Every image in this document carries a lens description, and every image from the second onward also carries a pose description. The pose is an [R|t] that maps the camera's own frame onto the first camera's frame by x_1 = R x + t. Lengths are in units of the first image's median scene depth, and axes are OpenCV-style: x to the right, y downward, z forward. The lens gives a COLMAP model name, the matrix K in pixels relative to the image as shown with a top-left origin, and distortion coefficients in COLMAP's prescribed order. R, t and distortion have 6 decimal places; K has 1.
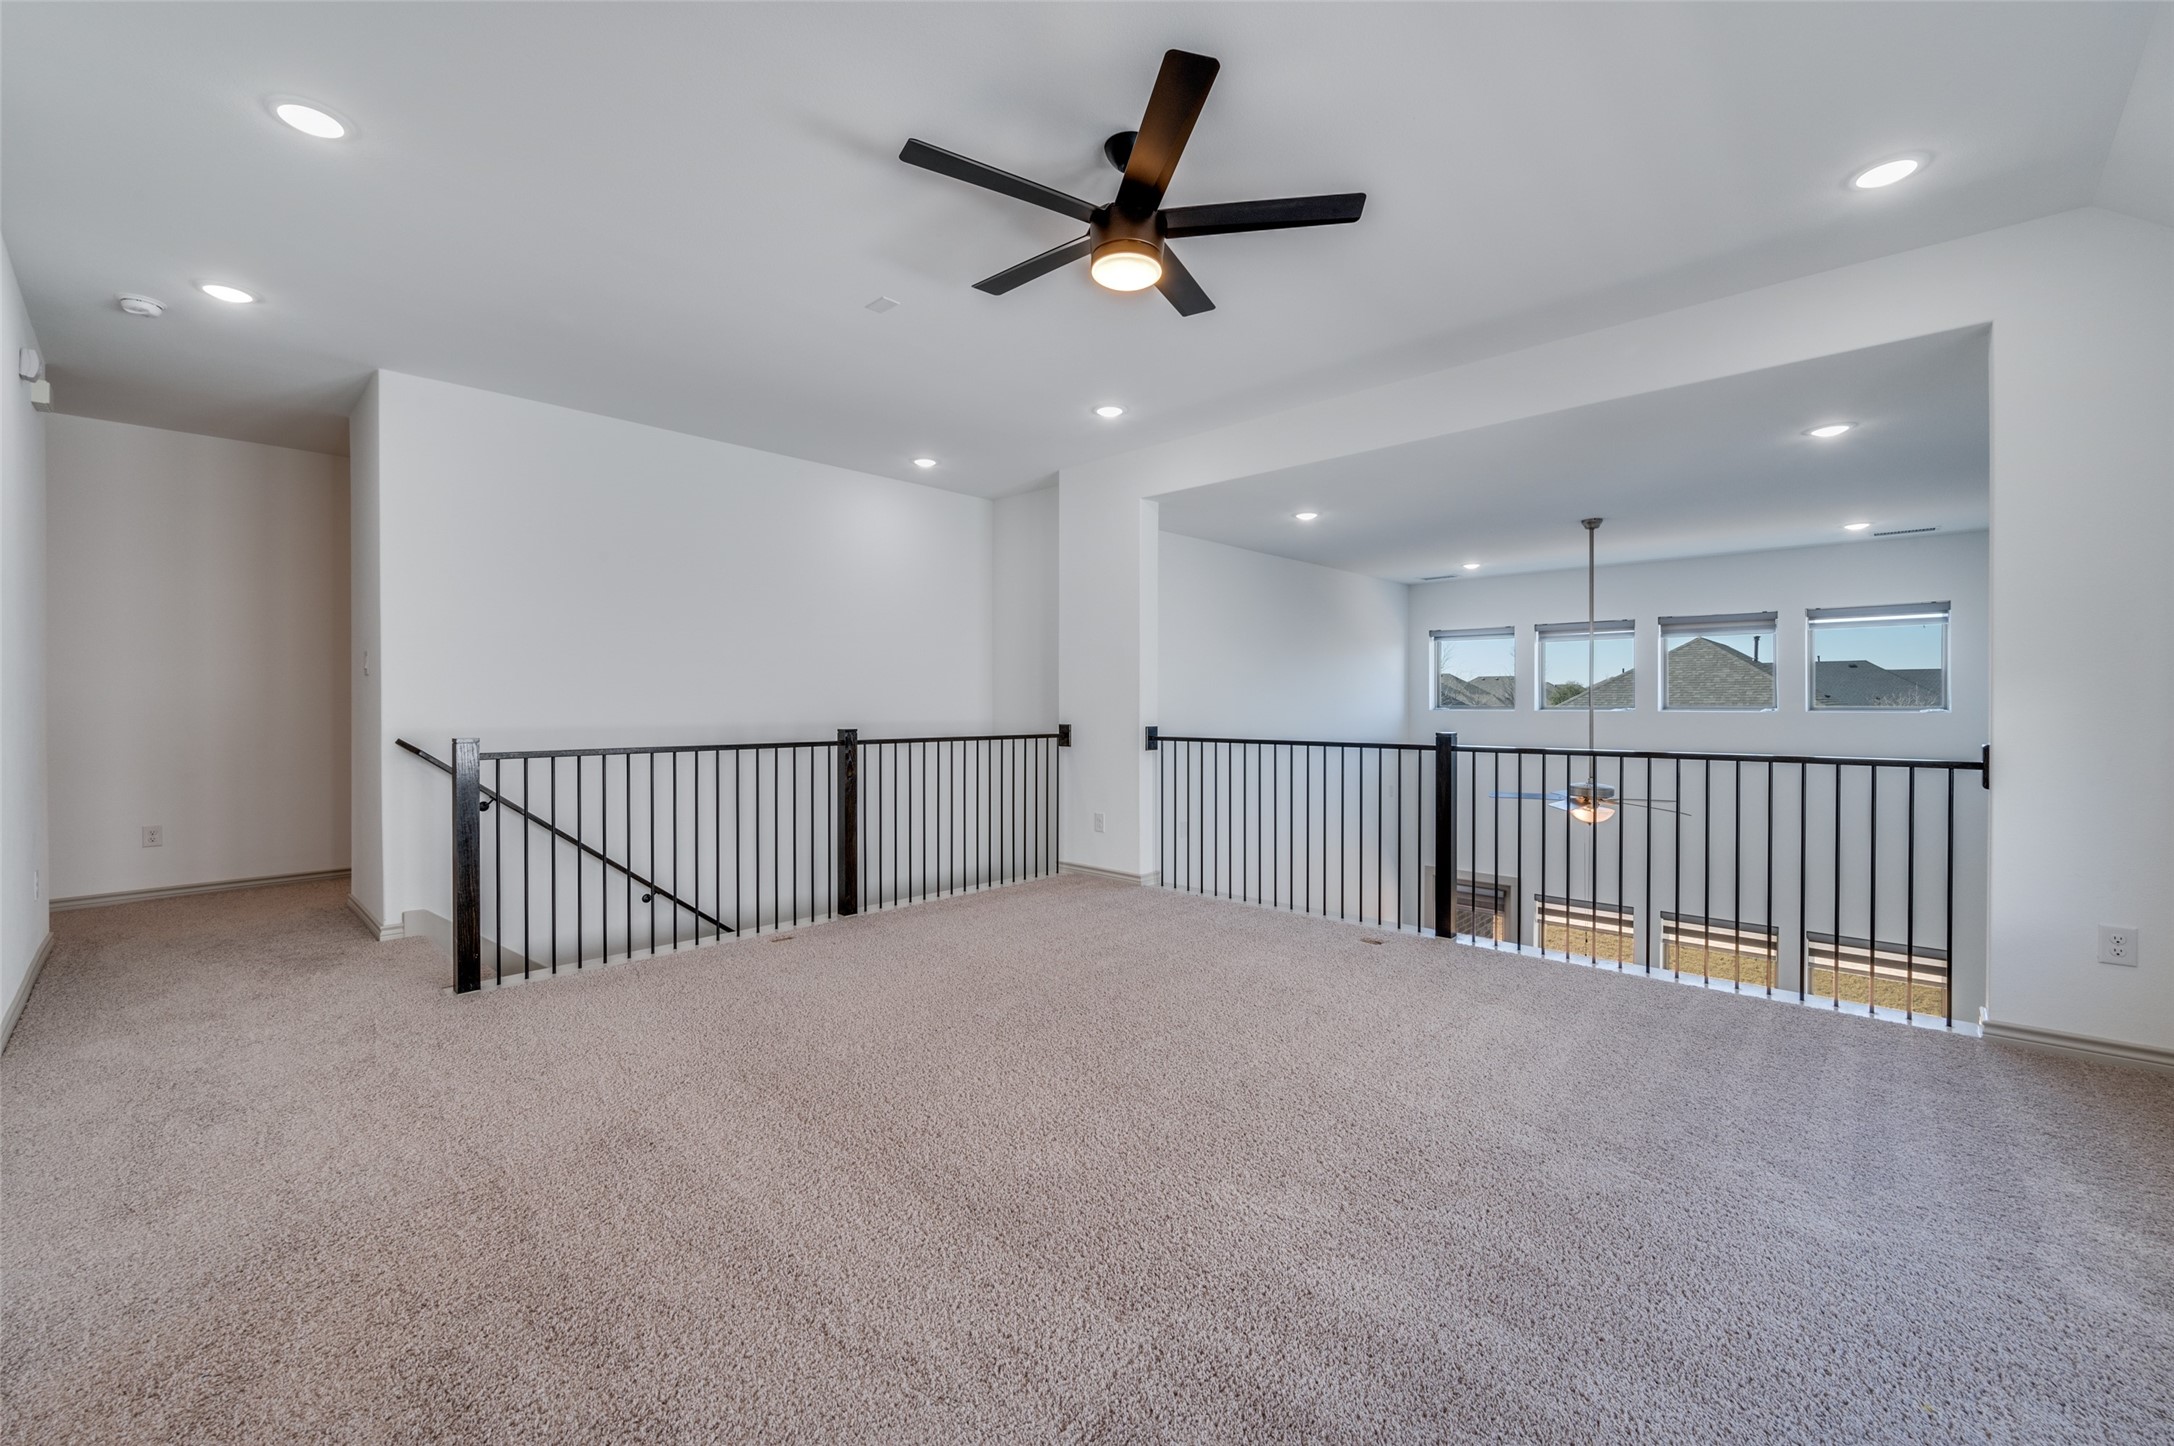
lens RADIAL K [[886.9, 0, 1079.7], [0, 886.9, 711.0], [0, 0, 1]] dist [0.000897, 0.000209]
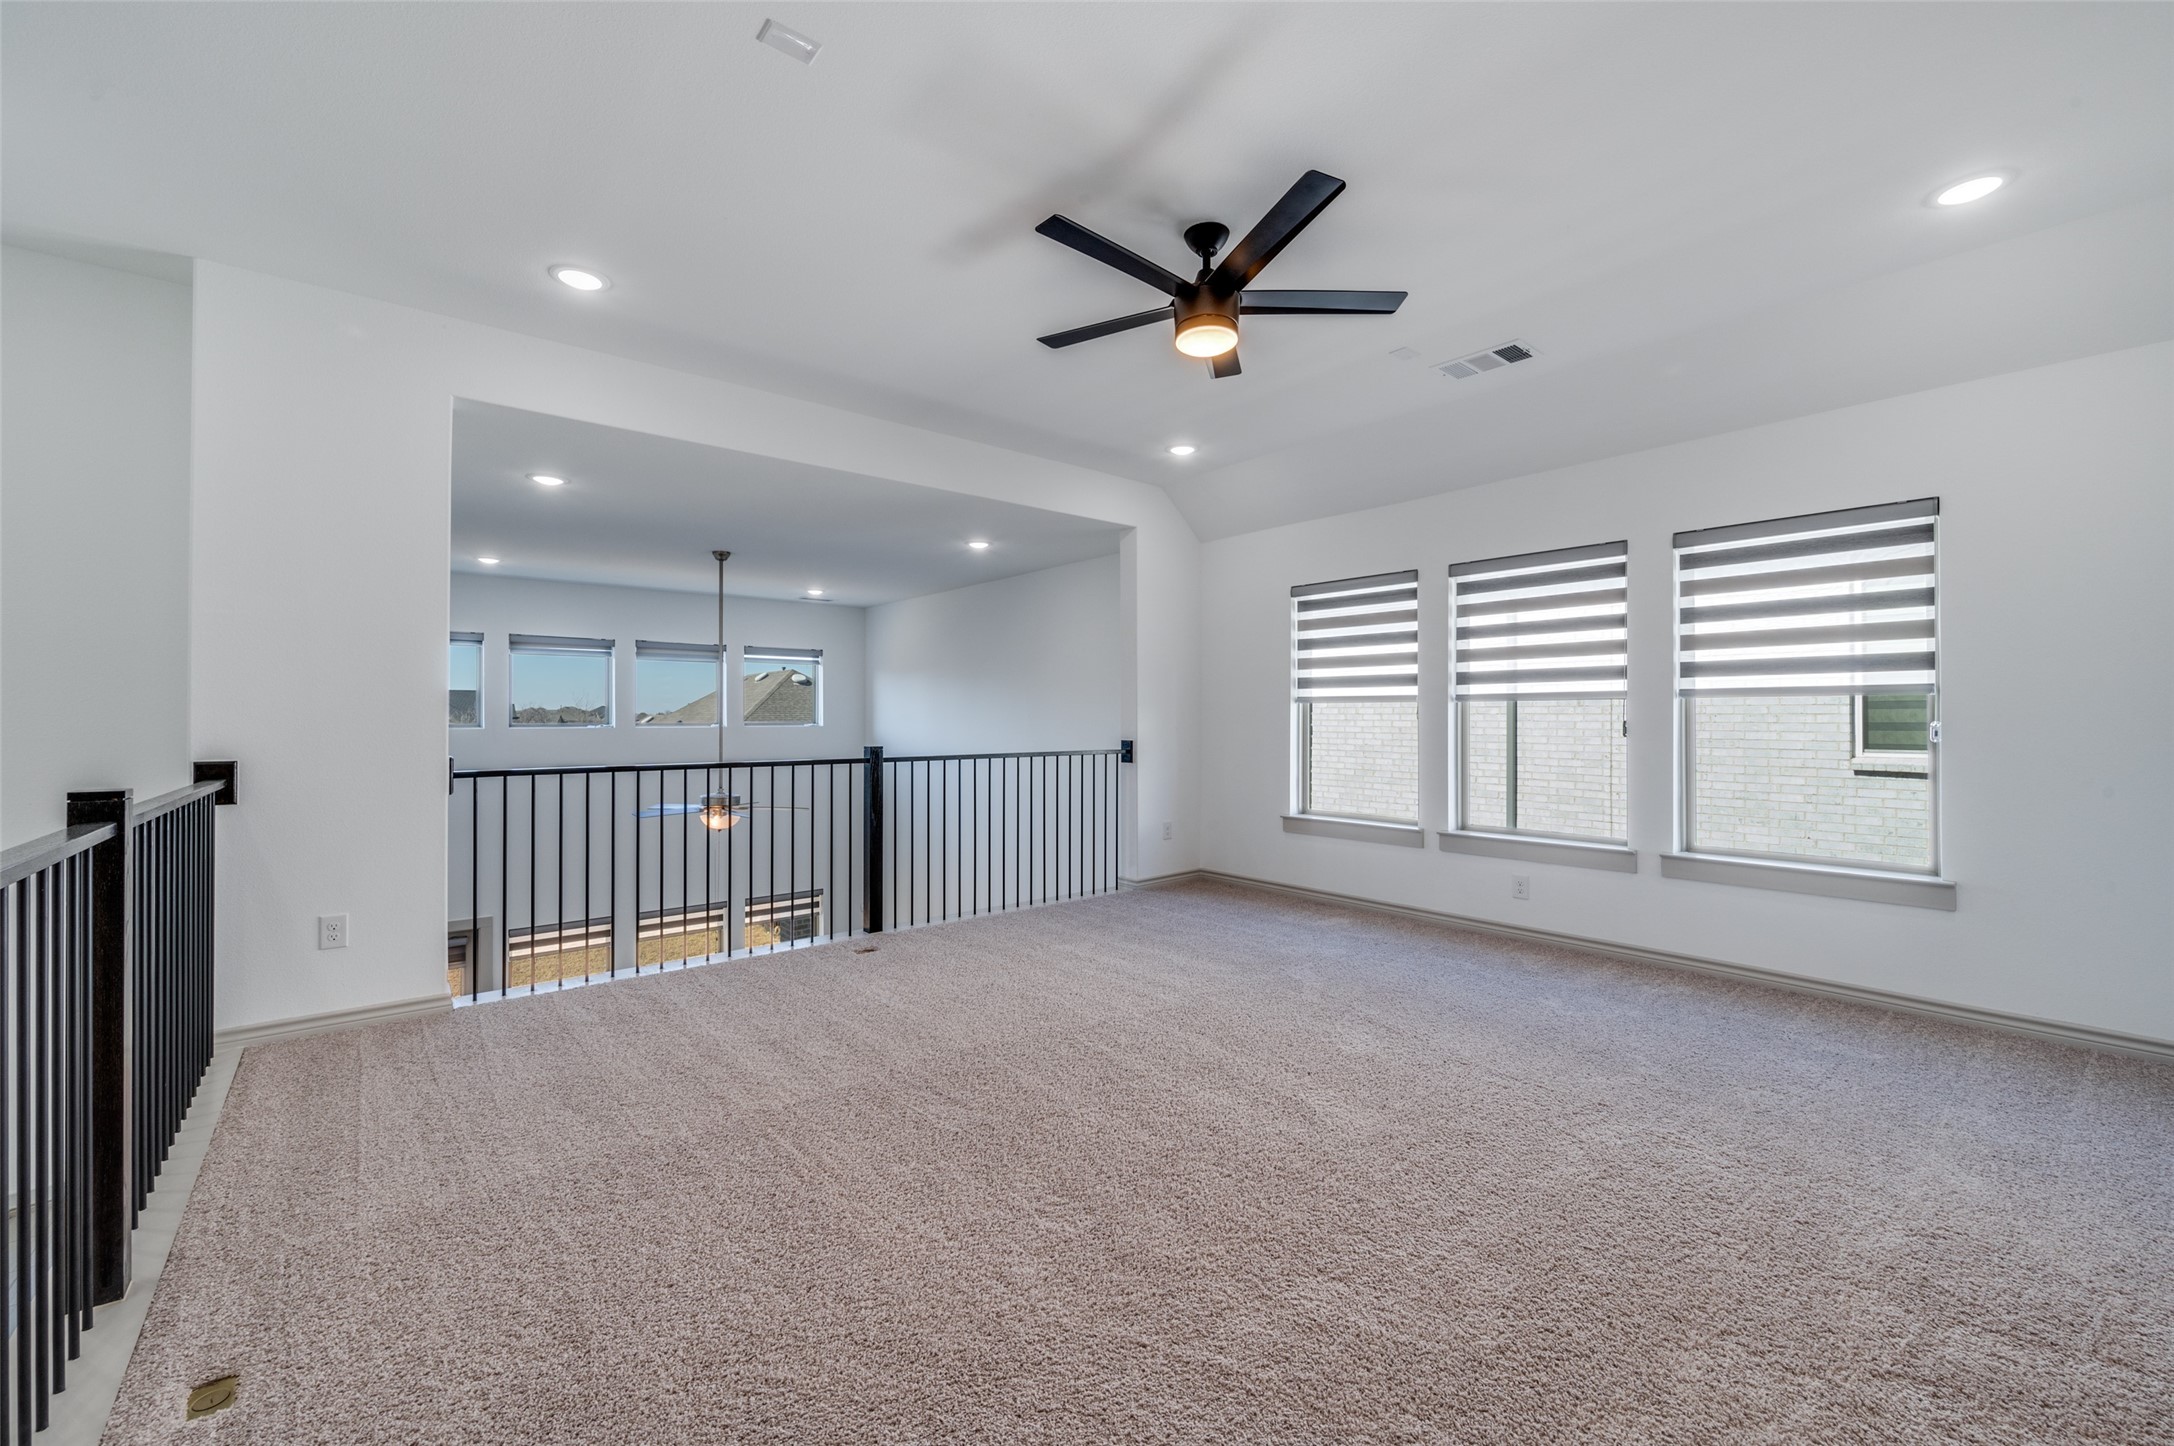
lens RADIAL K [[886.9, 0, 1079.3], [0, 886.9, 717.8], [0, 0, 1]] dist [0.000897, 0.000209]
pose [[0.112491, 0.001596, 0.993651, -0.448769], [0.010903, 0.999937, -0.002840, -0.003068], [-0.993593, 0.011153, 0.112466, 0.431380]]
